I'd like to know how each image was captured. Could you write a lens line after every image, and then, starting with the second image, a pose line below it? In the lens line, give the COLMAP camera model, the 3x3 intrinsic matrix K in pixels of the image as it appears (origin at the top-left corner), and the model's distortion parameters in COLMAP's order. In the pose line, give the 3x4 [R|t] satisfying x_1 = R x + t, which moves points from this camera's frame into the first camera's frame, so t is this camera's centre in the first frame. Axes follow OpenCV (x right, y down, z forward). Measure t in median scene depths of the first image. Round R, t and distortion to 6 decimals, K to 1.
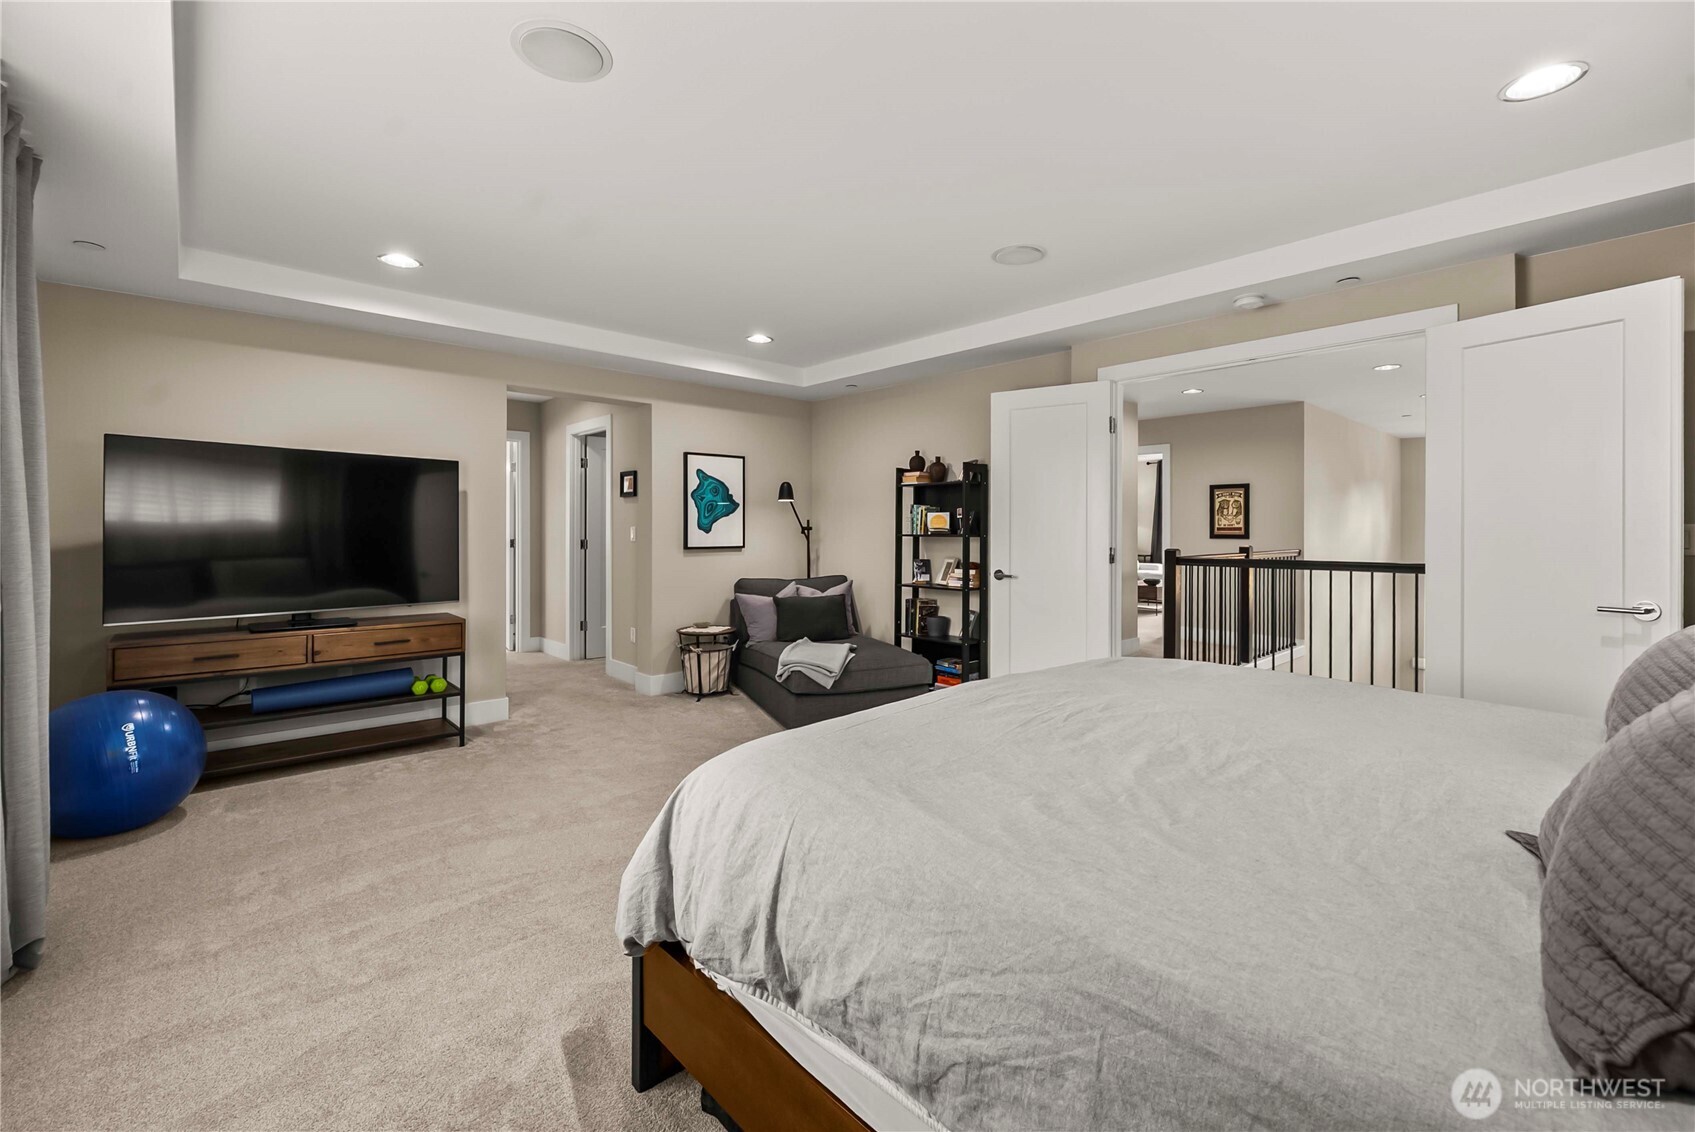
lens RADIAL K [[718.6, 0, 851.7], [0, 718.6, 531.2], [0, 0, 1]] dist [-0.000554, -0.000005]
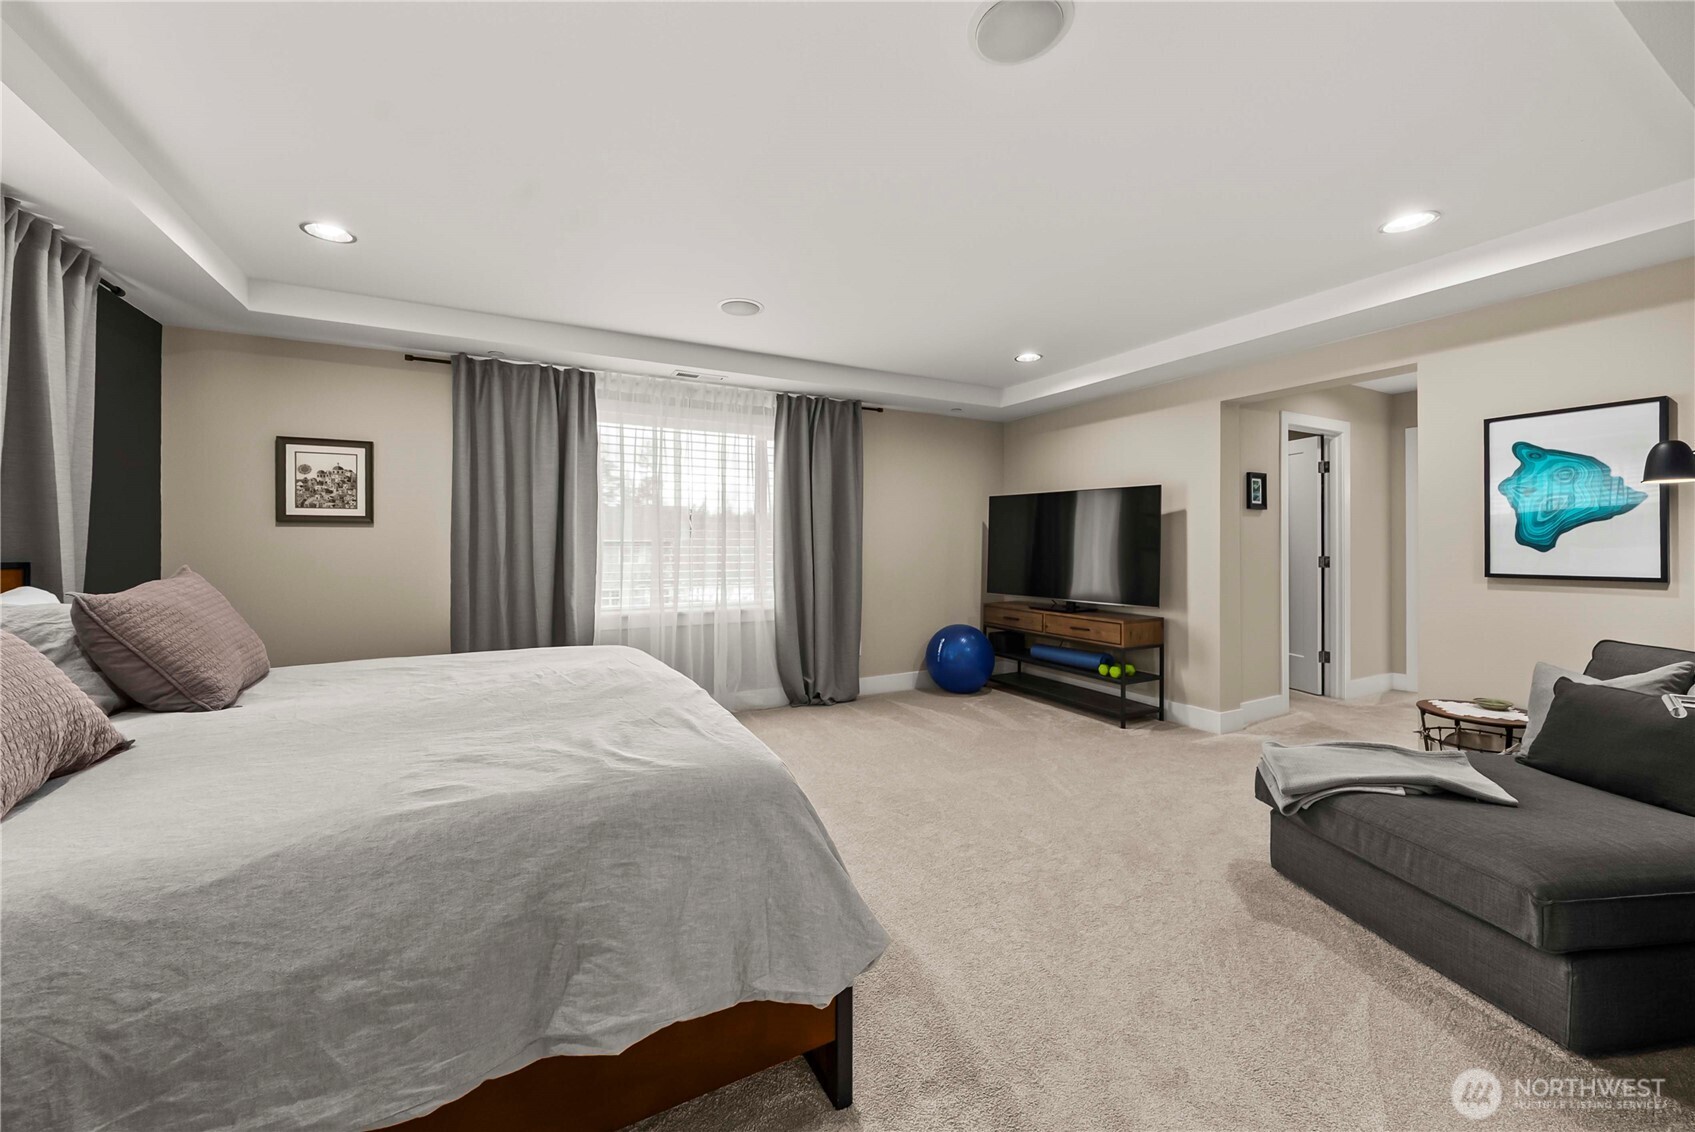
lens RADIAL K [[642.8, 0, 847.3], [0, 642.8, 540.1], [0, 0, 1]] dist [-0.000153, -0.000028]
pose [[-0.241863, -0.007312, -0.970283, 0.458955], [-0.002366, 0.999973, -0.006946, -0.001511], [0.970308, 0.000616, -0.241873, 0.630752]]
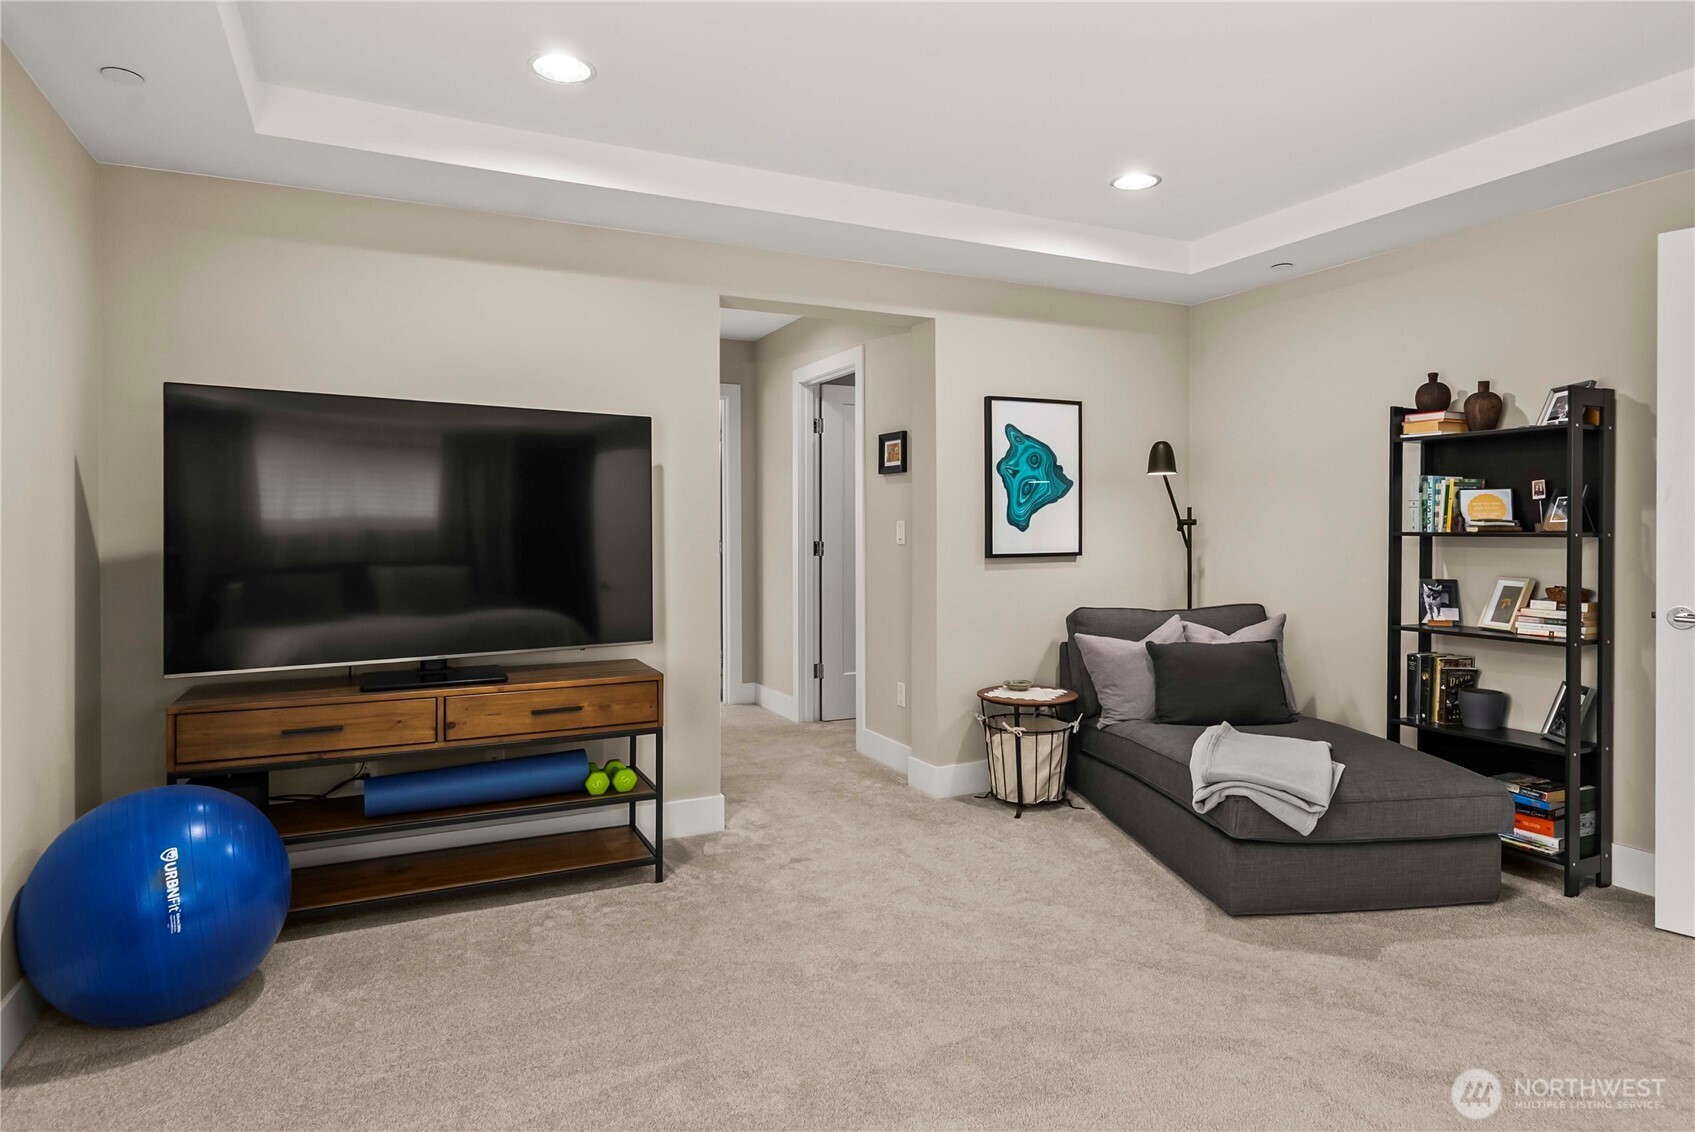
lens RADIAL K [[956.8, 0, 846.4], [0, 956.8, 534.3], [0, 0, 1]] dist [0.002491, 0.000336]
pose [[0.957315, -0.002531, -0.289036, -0.119168], [0.004623, 0.999968, 0.006558, -0.000485], [0.289011, -0.007614, 0.957296, 0.208314]]
